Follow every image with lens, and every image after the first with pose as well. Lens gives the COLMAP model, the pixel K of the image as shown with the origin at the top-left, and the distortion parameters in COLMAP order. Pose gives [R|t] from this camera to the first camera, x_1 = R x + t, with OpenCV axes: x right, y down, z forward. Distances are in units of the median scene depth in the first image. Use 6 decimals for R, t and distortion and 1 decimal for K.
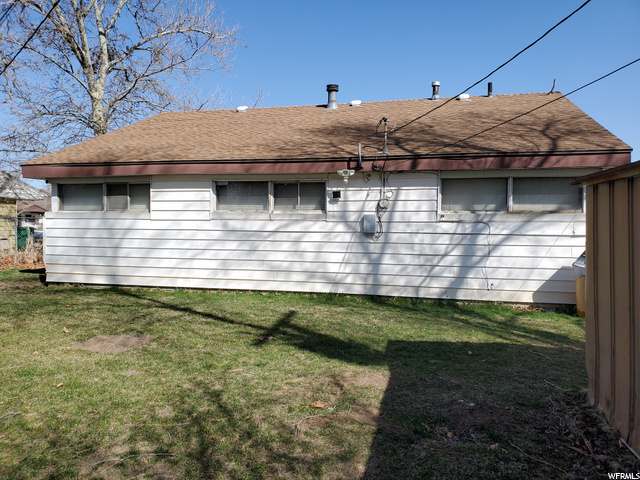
lens RADIAL K [[513.7, 0, 321.6], [0, 513.7, 244.3], [0, 0, 1]] dist [0.060116, -0.026198]
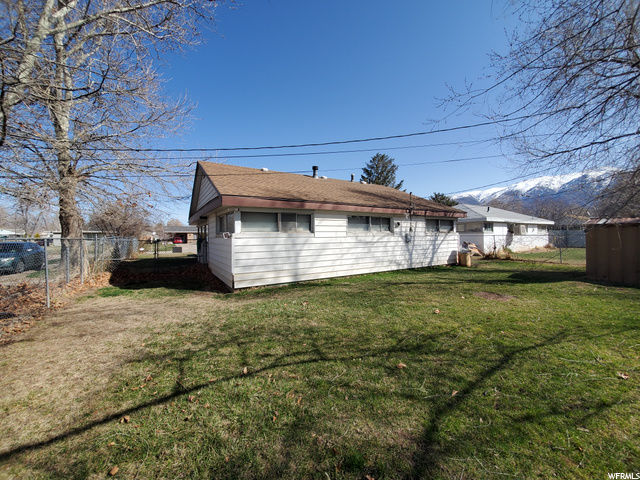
lens RADIAL K [[255.9, 0, 317.7], [0, 255.9, 234.5], [0, 0, 1]] dist [0.002217, 0.000037]
pose [[0.685497, -0.011479, 0.727985, -1.013284], [0.042804, 0.998782, -0.024556, -0.041032], [-0.726816, 0.047994, 0.685153, 0.512672]]
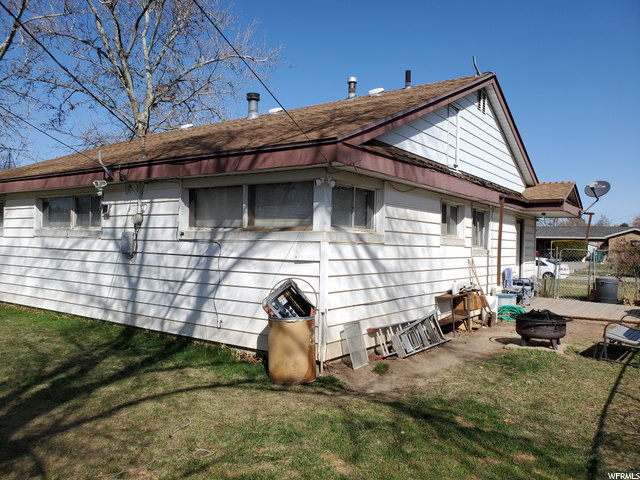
lens RADIAL K [[513.7, 0, 317.7], [0, 513.7, 241.2], [0, 0, 1]] dist [0.060116, -0.026198]
pose [[0.923652, 0.010569, -0.383087, 0.716453], [-0.030832, 0.998429, -0.046790, -0.010784], [0.381991, 0.055029, 0.922526, 0.316536]]
